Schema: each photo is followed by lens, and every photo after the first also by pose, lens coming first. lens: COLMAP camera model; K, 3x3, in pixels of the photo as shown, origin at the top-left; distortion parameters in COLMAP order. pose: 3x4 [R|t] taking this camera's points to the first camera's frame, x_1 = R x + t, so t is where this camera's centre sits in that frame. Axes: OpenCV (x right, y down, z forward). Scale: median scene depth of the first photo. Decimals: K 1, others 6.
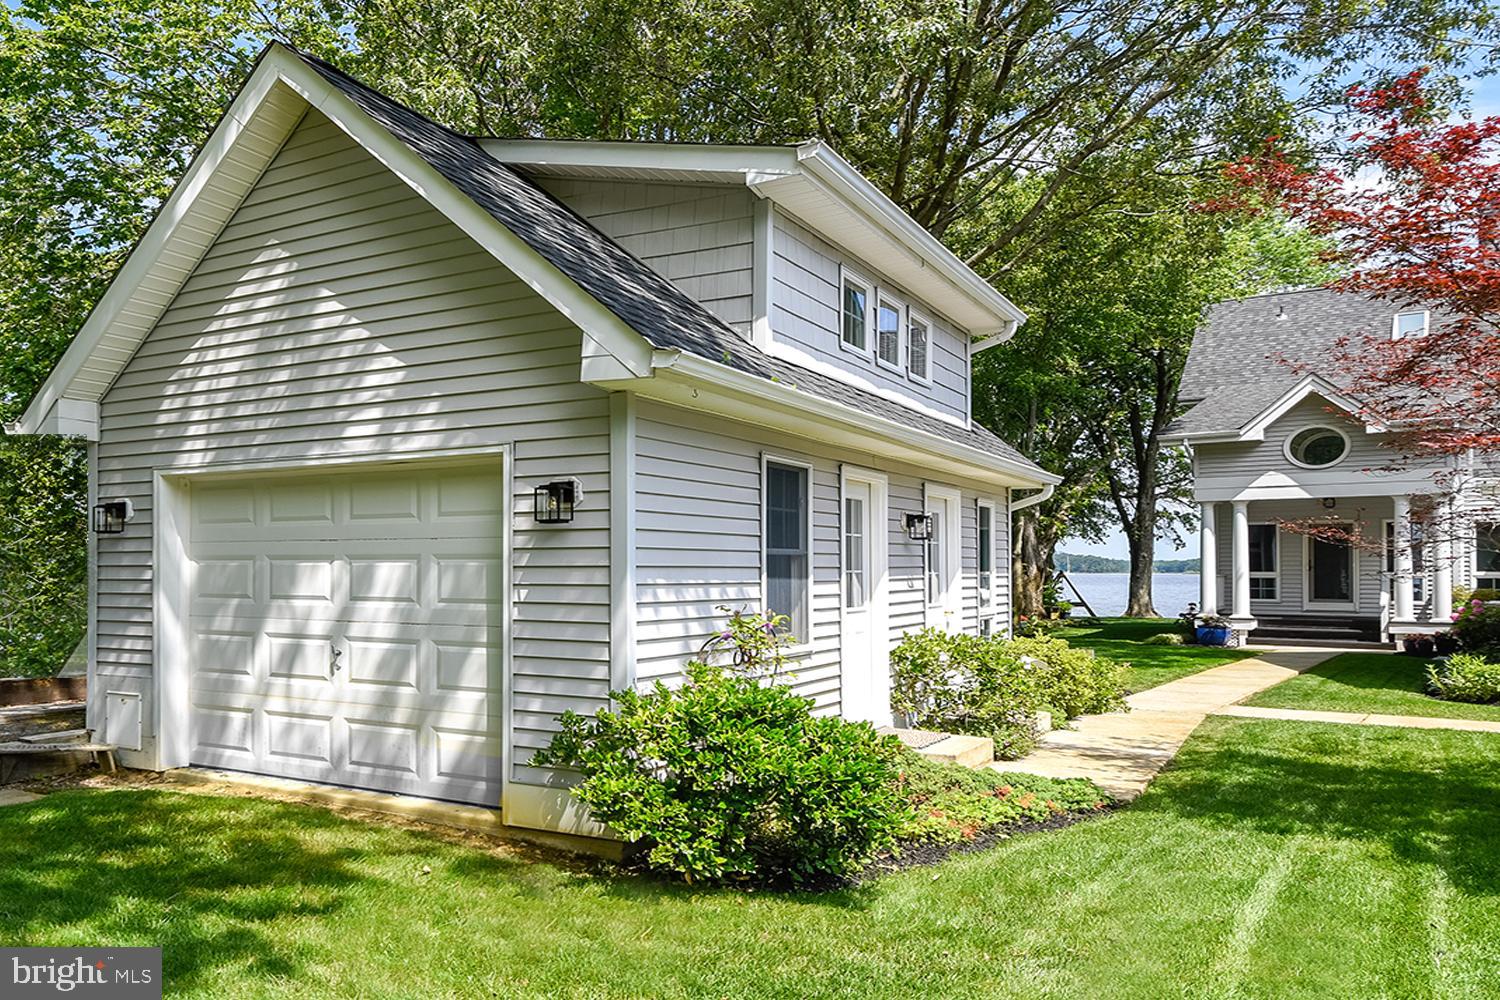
lens RADIAL K [[1042.3, 0, 817.8], [0, 1042.3, 497.1], [0, 0, 1]] dist [0.024394, -0.054110]
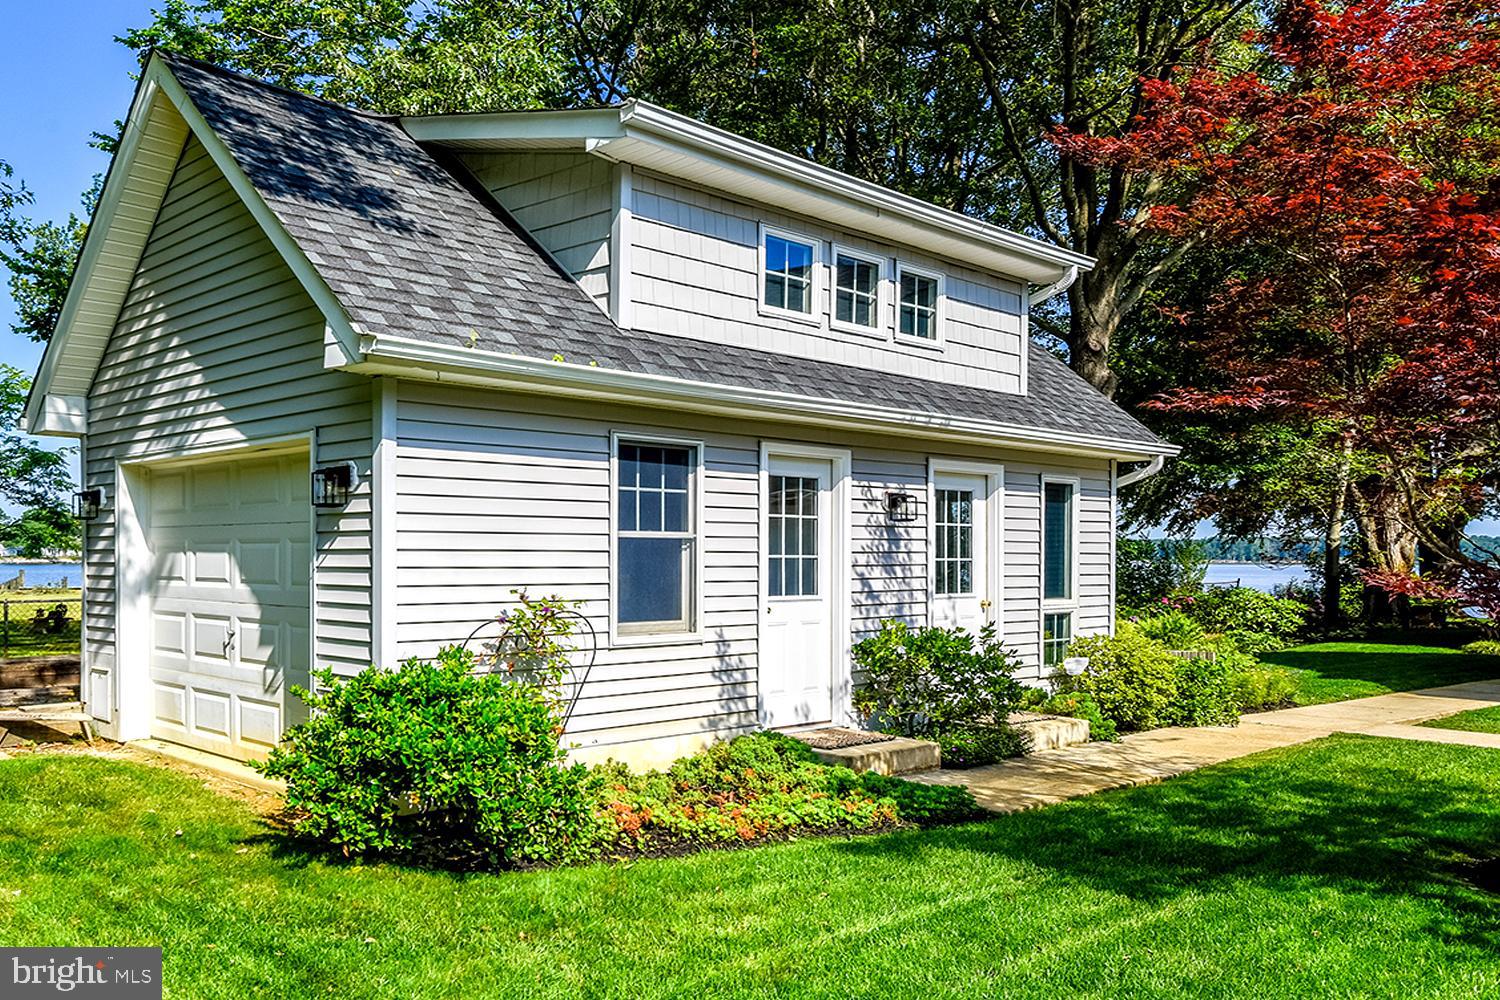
lens RADIAL K [[1182.9, 0, 750.0], [0, 1182.9, 500.0], [0, 0, 1]] dist [-0.002829, -0.003210]
pose [[0.971391, -0.009550, -0.237294, 0.278871], [0.014679, 0.999695, 0.019858, 0.000545], [0.237032, -0.022773, 0.971235, -0.019633]]
